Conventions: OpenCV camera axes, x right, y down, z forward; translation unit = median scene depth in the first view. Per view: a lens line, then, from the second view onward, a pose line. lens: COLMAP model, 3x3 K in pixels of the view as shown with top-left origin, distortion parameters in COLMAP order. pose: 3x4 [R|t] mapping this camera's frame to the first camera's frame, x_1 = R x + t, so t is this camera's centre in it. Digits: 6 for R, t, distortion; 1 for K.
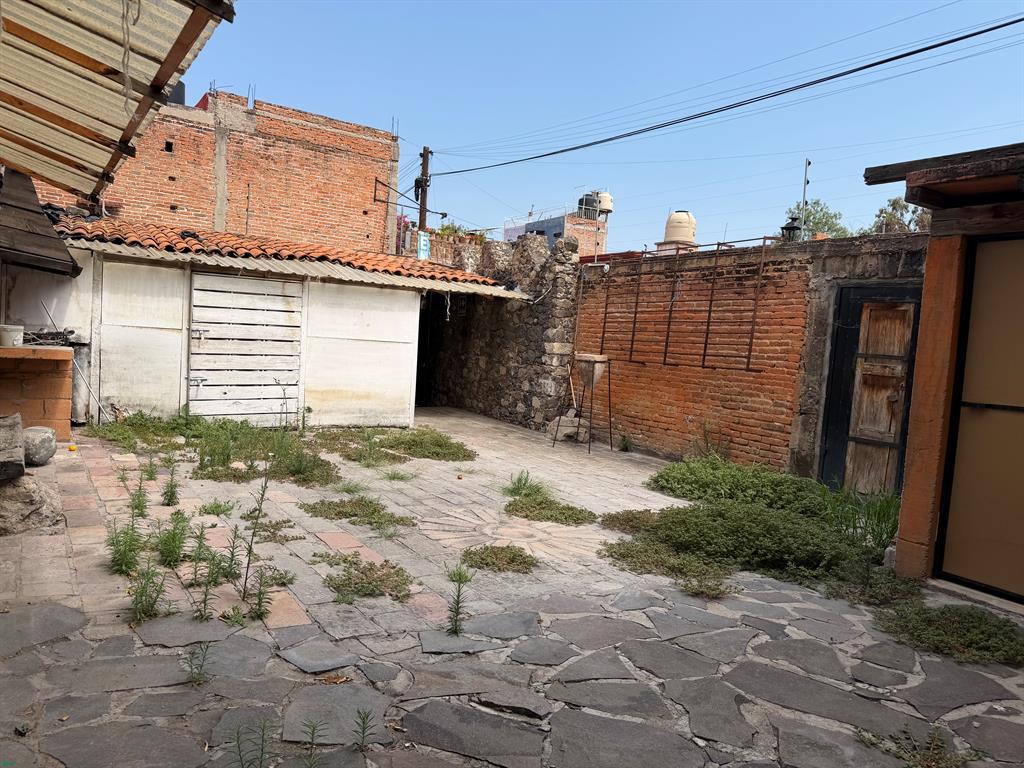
lens RADIAL K [[694.7, 0, 512.5], [0, 694.7, 390.8], [0, 0, 1]] dist [0.051474, -0.083200]
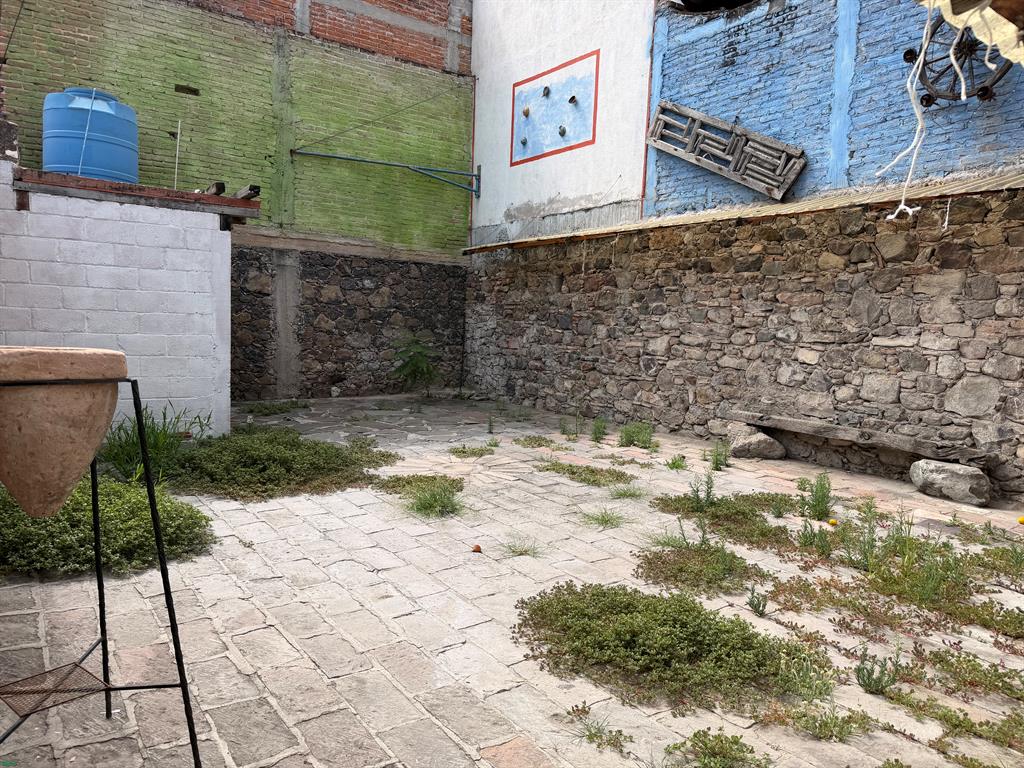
lens RADIAL K [[725.6, 0, 501.5], [0, 725.6, 386.3], [0, 0, 1]] dist [0.152976, -0.311424]
pose [[-0.994442, -0.104256, -0.014679, -0.027156], [-0.105266, 0.981973, 0.156998, -0.118193], [-0.001954, 0.157671, -0.987490, 1.608949]]
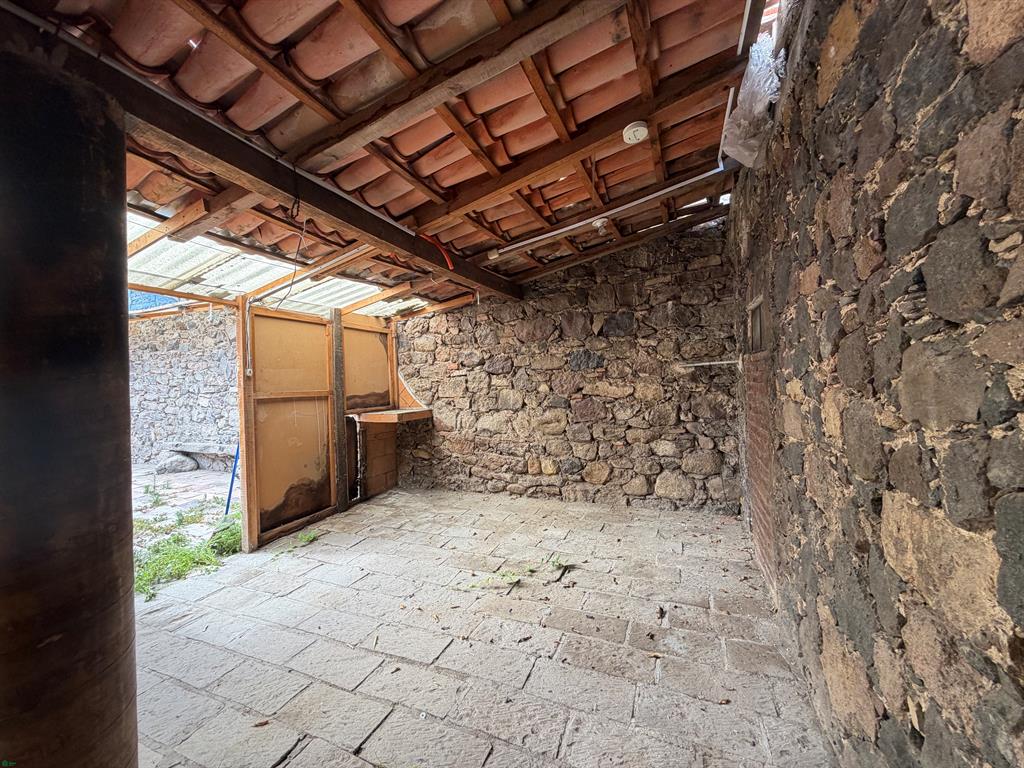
lens RADIAL K [[413.0, 0, 507.7], [0, 413.0, 384.3], [0, 0, 1]] dist [0.002993, 0.000333]
pose [[-0.851268, -0.039636, -0.523231, -0.547236], [-0.062111, 0.997744, 0.025469, -0.145595], [0.521041, 0.054180, -0.851810, 1.699598]]
